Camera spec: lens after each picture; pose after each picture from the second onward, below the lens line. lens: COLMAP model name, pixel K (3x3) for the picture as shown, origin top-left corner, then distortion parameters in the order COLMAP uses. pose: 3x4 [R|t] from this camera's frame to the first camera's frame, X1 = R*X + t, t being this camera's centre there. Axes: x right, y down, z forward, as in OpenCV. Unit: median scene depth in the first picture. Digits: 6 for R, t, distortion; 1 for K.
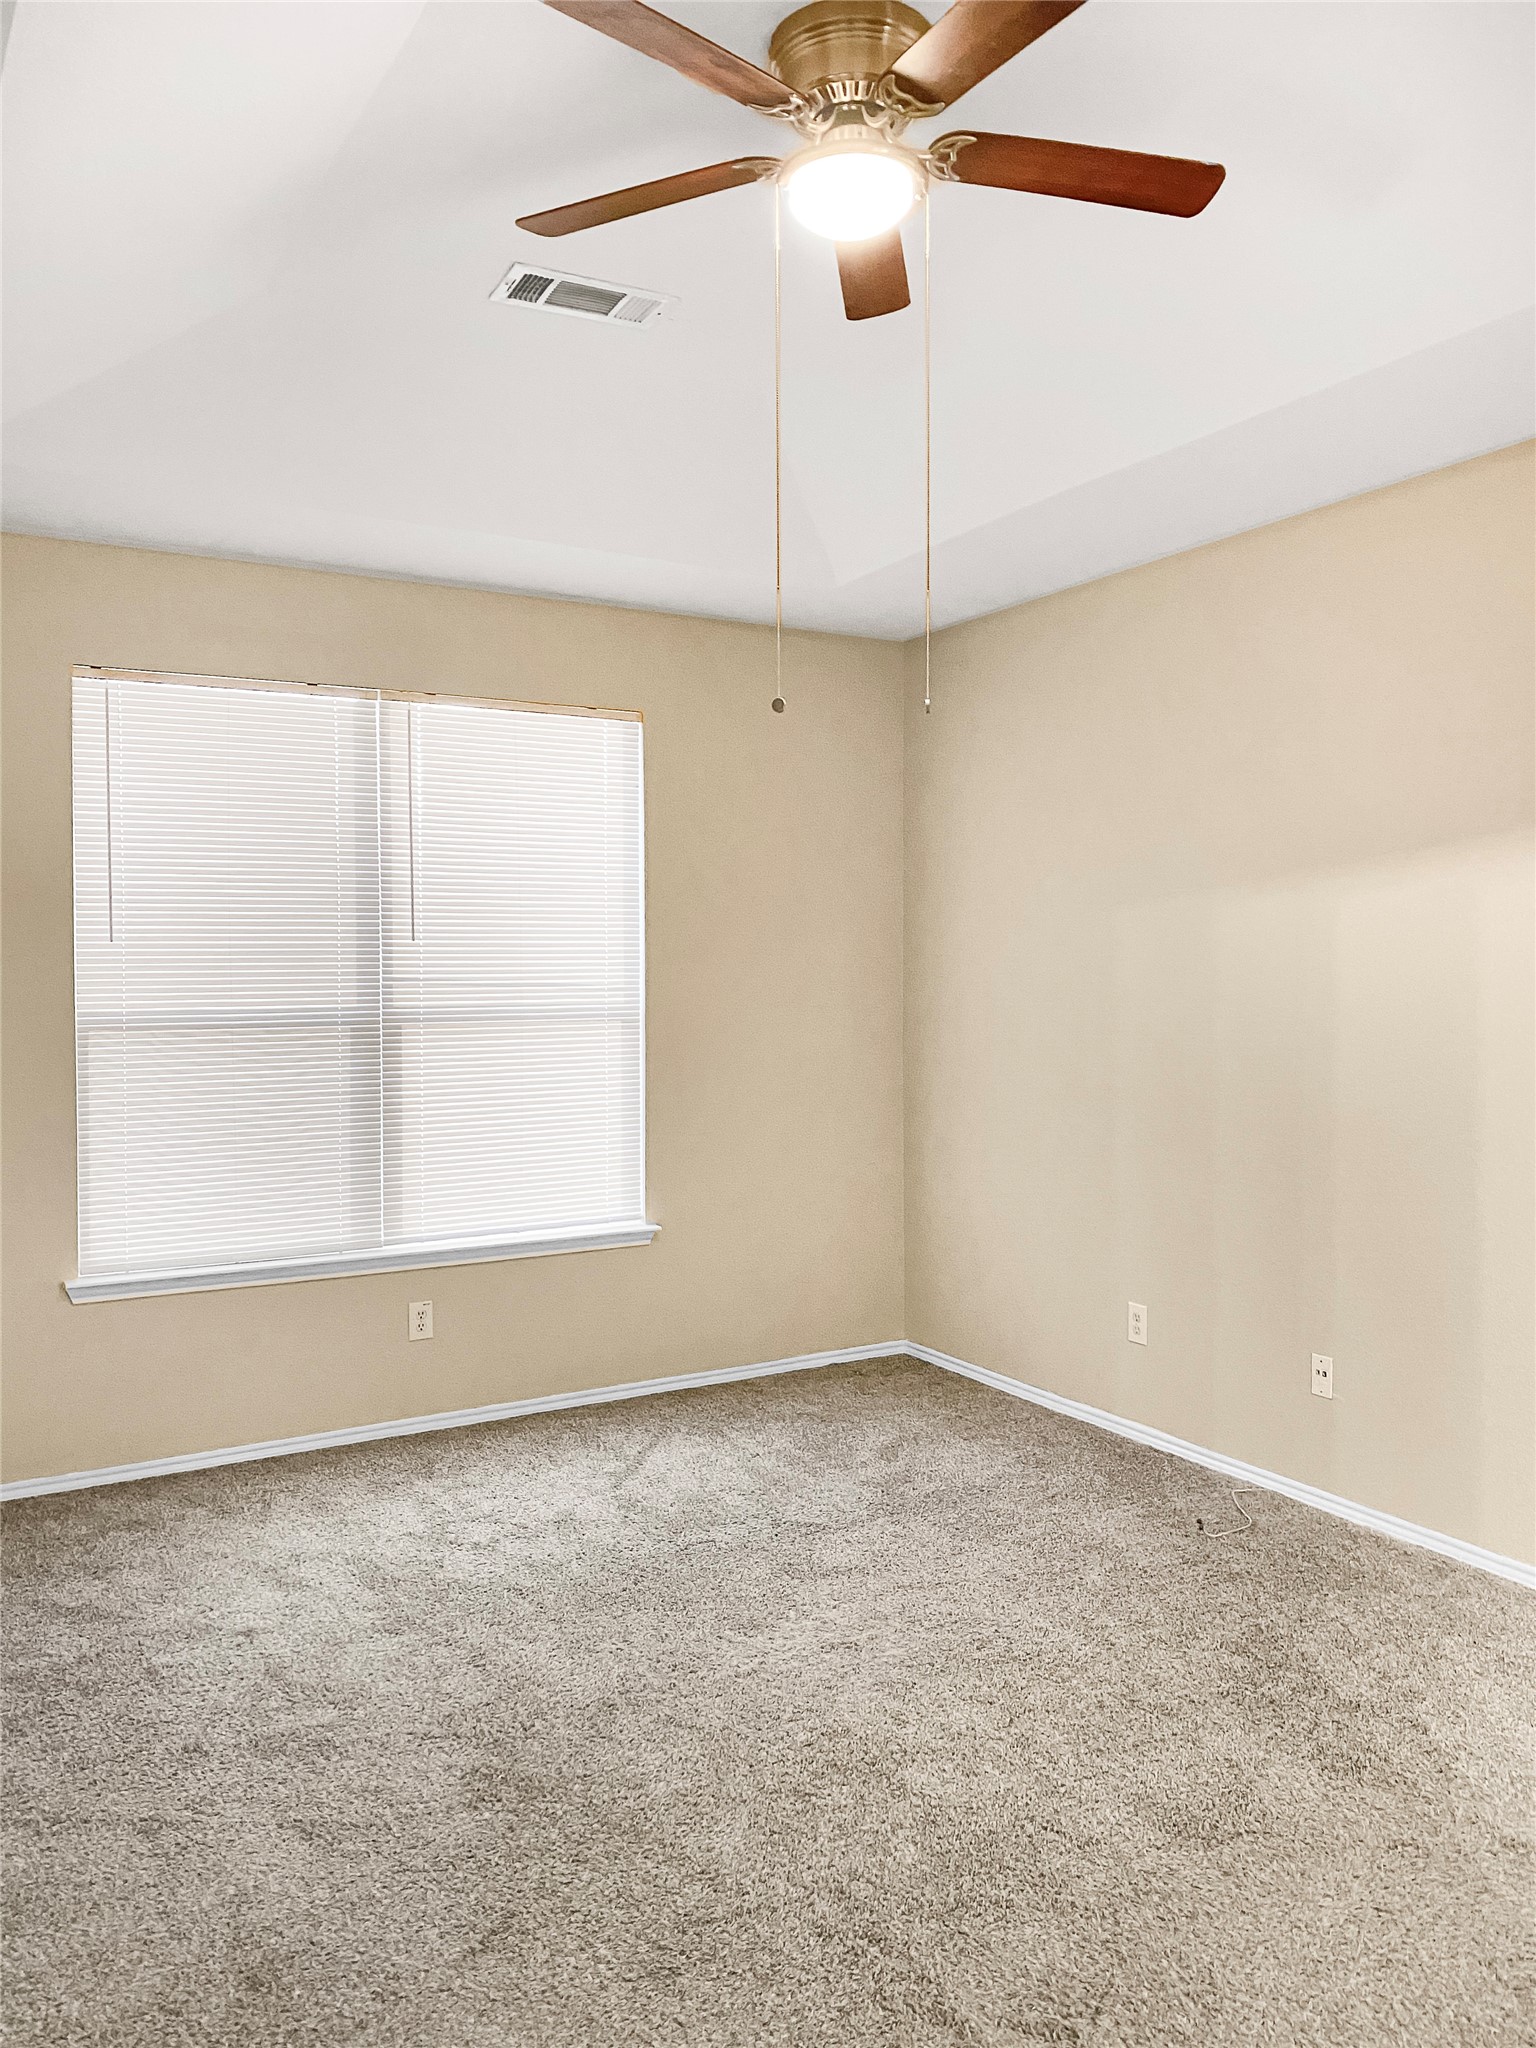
lens RADIAL K [[1672.6, 0, 768.0], [0, 1672.6, 1024.0], [0, 0, 1]] dist [0.034260, -0.012402]
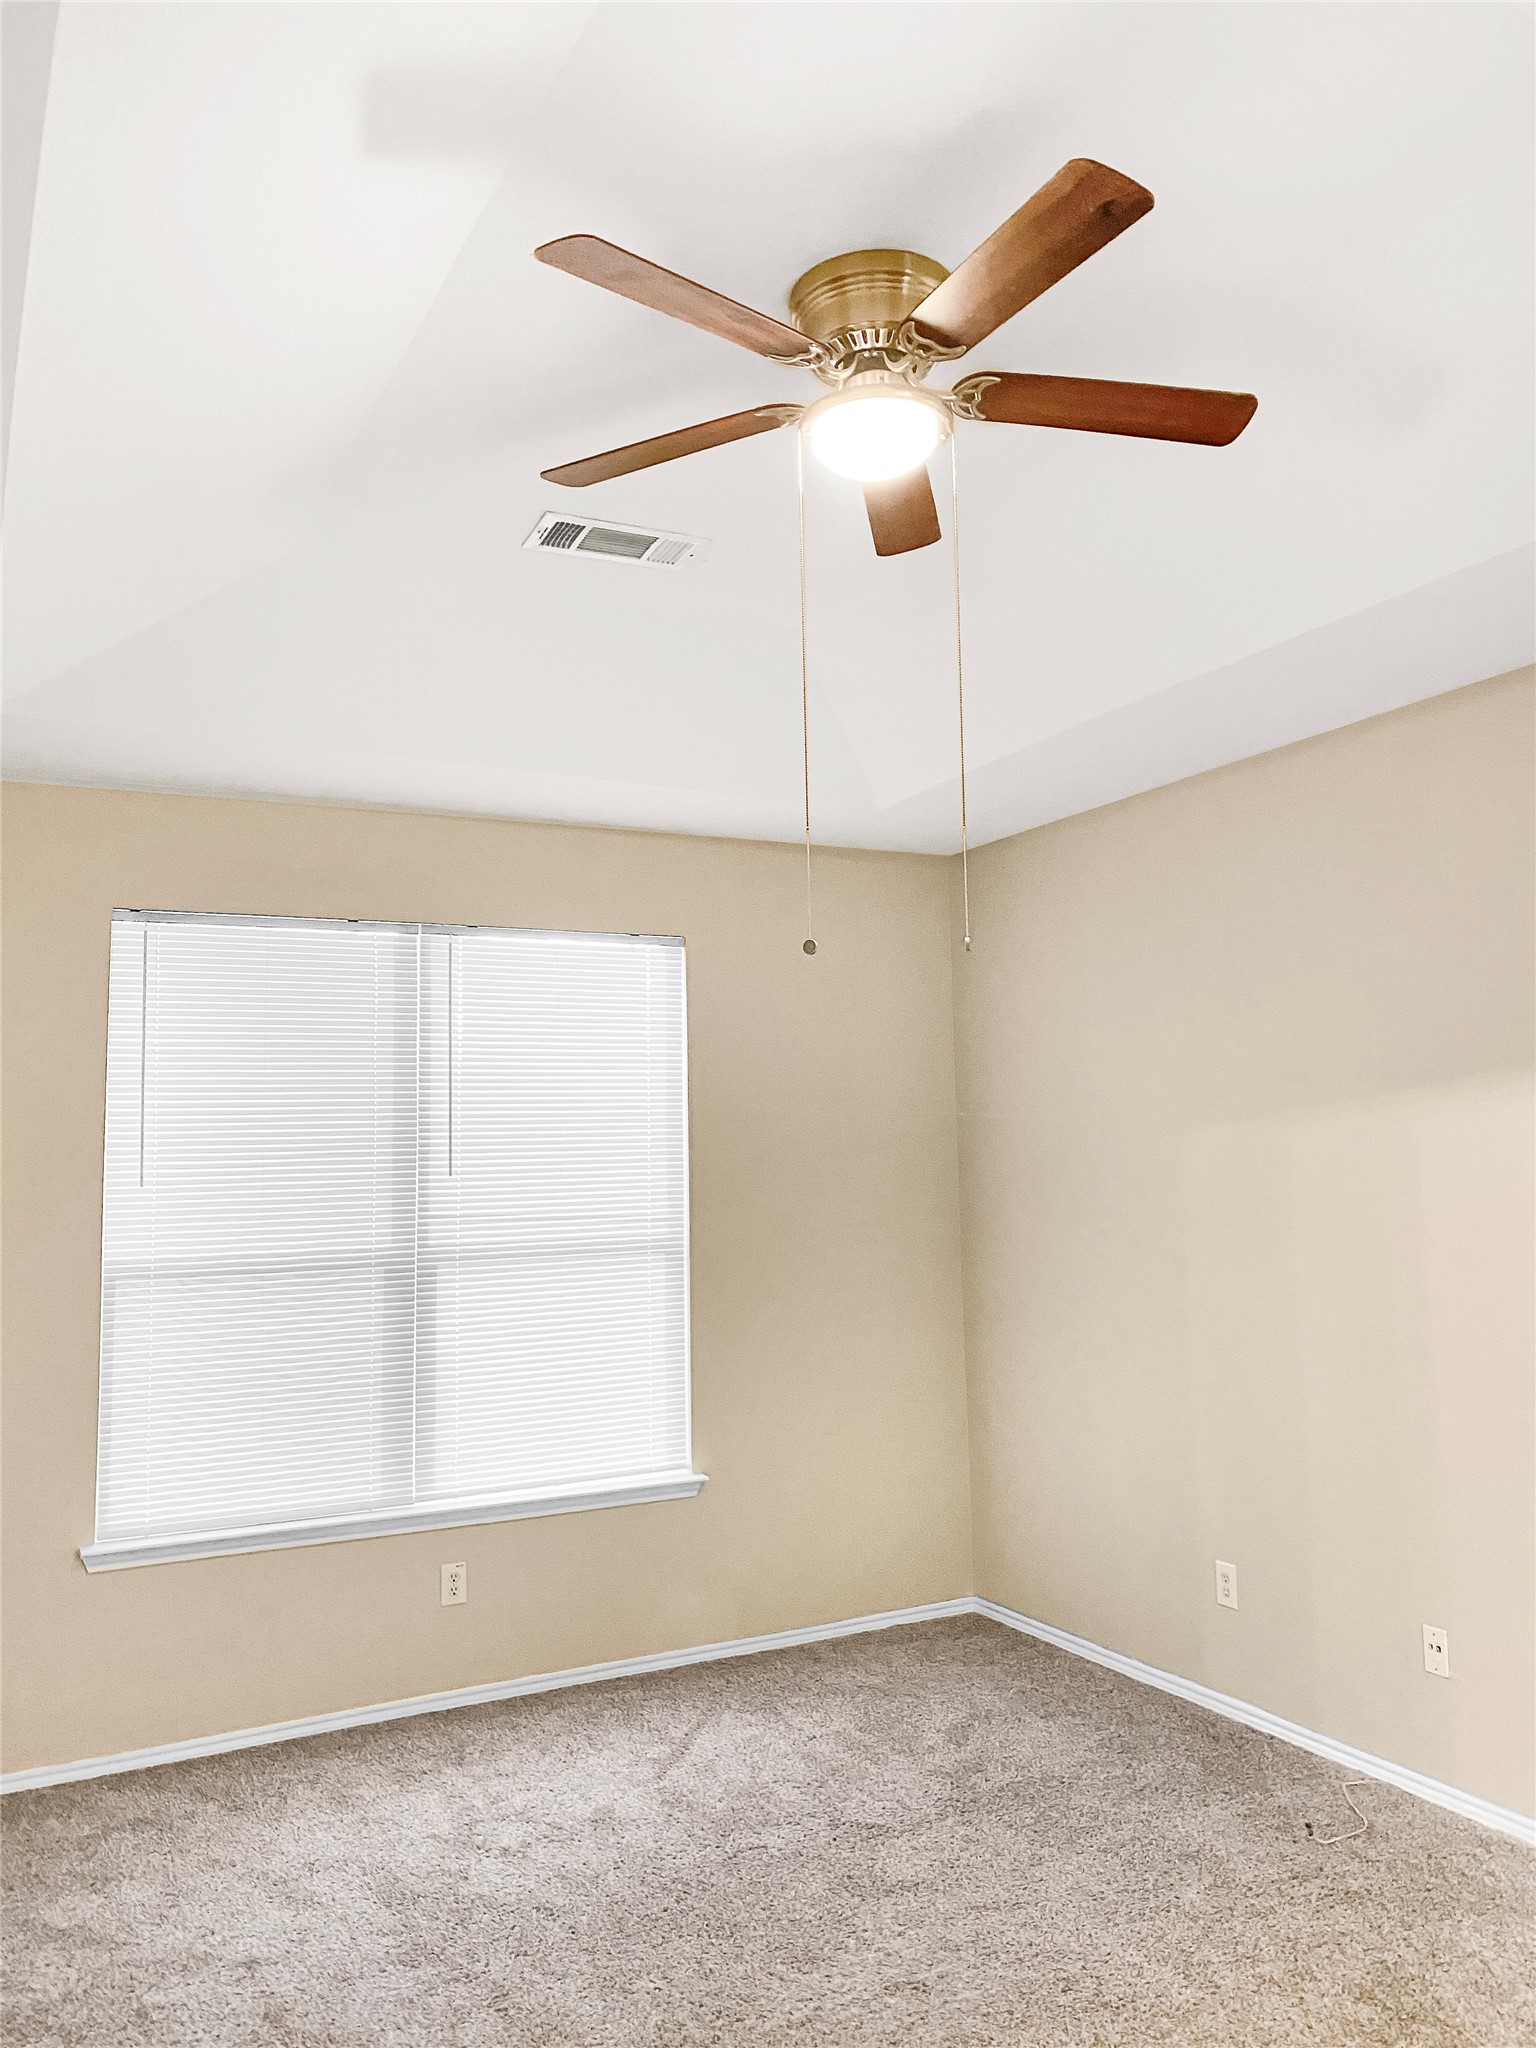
lens RADIAL K [[1565.8, 0, 775.4], [0, 1565.8, 977.2], [0, 0, 1]] dist [0.027855, -0.013935]
pose [[0.998725, -0.020271, -0.046230, 0.022071], [0.014395, 0.992169, -0.124073, -0.052087], [0.048383, 0.123249, 0.991196, 0.099966]]
